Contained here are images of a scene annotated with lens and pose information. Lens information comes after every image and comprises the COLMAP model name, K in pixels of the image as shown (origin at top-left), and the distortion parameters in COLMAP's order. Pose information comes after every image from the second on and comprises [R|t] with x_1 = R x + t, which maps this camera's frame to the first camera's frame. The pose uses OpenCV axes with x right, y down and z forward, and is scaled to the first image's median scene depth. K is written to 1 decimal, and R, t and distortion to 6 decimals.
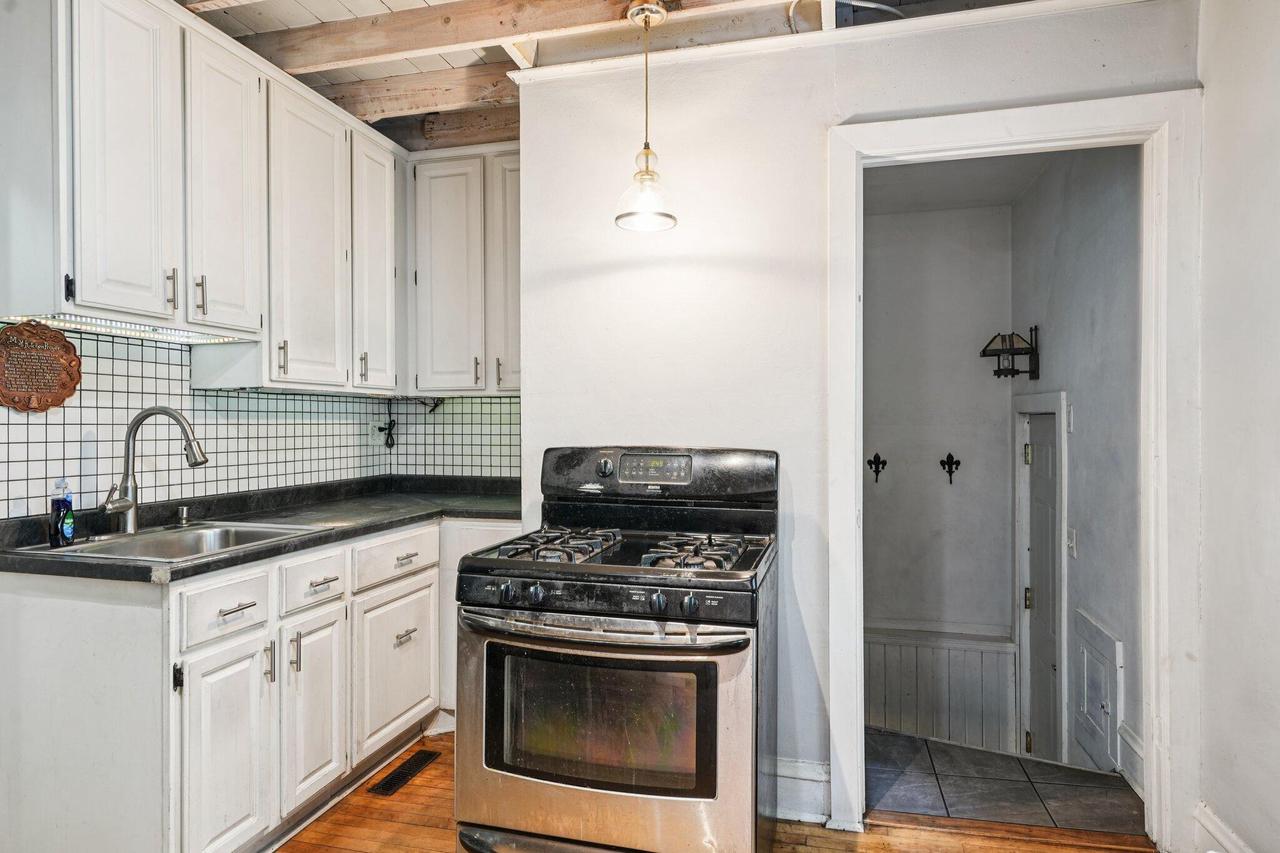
lens RADIAL K [[741.4, 0, 632.4], [0, 741.4, 427.4], [0, 0, 1]] dist [0.001314, 0.000495]
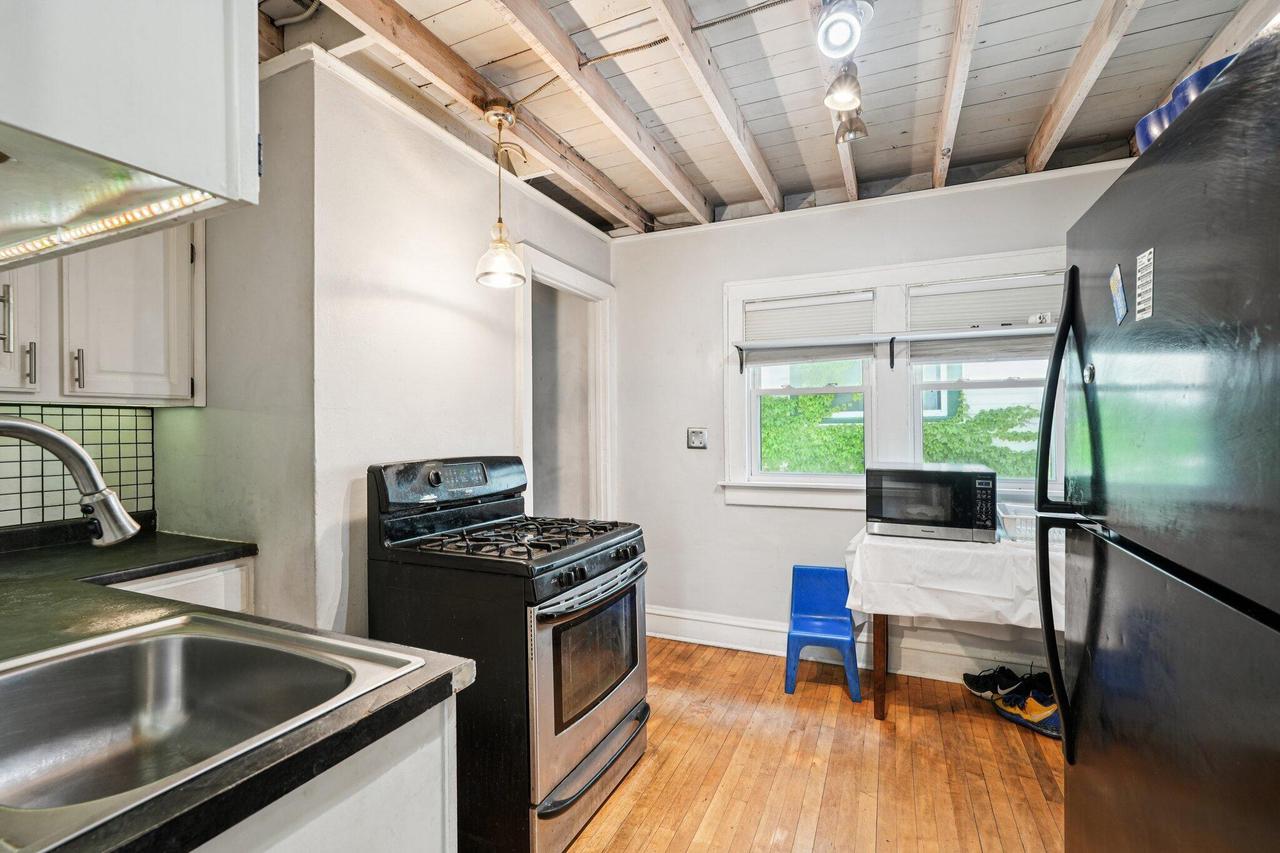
lens RADIAL K [[580.2, 0, 634.3], [0, 580.2, 415.9], [0, 0, 1]] dist [-0.015127, 0.006082]
pose [[0.162757, 0.019793, 0.986468, -0.902468], [0.005545, 0.999765, -0.020975, -0.021483], [-0.986651, 0.008883, 0.162609, 0.599971]]
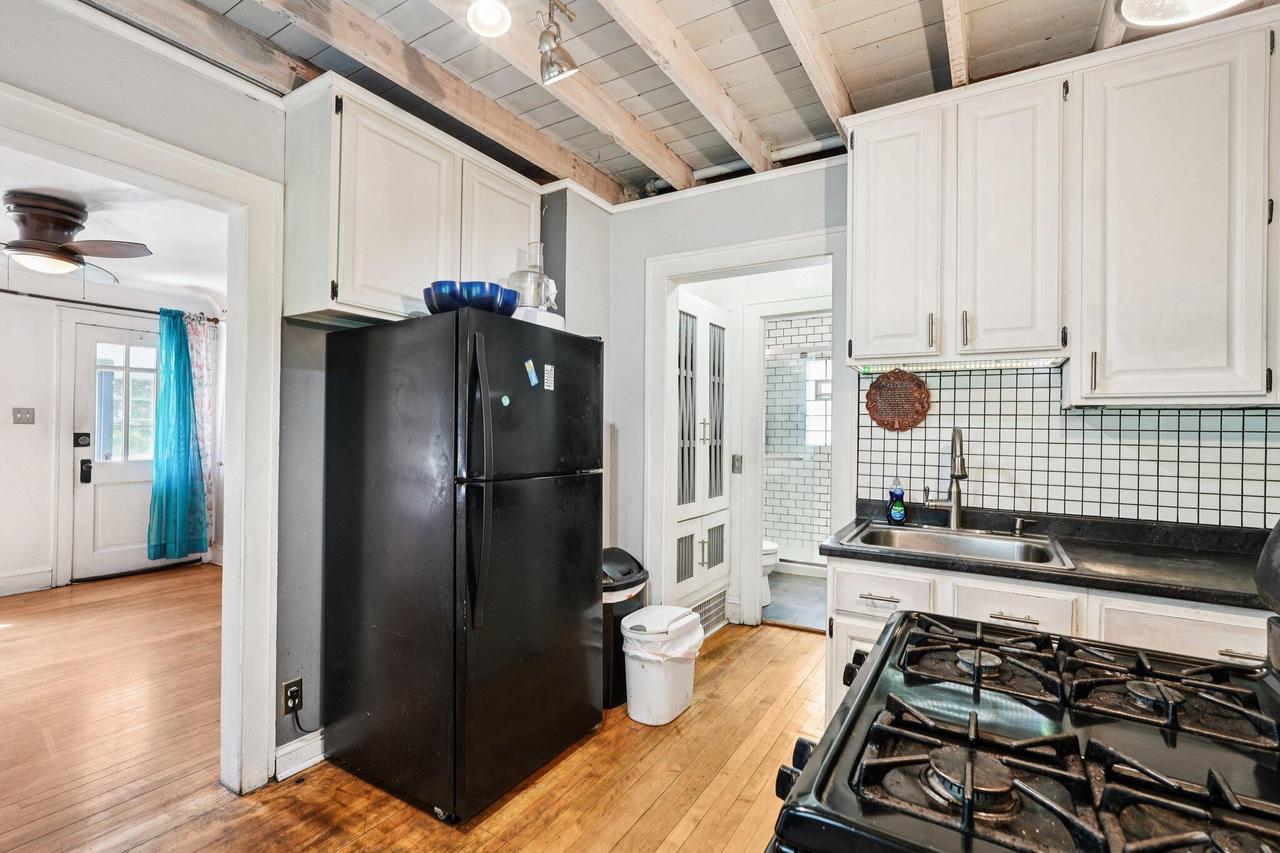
lens RADIAL K [[580.2, 0, 641.6], [0, 580.2, 427.6], [0, 0, 1]] dist [-0.015127, 0.006082]
pose [[-0.274196, -0.013120, -0.961584, 0.393036], [-0.025233, 0.999661, -0.006445, -0.006879], [0.961343, 0.022497, -0.274434, 0.755705]]
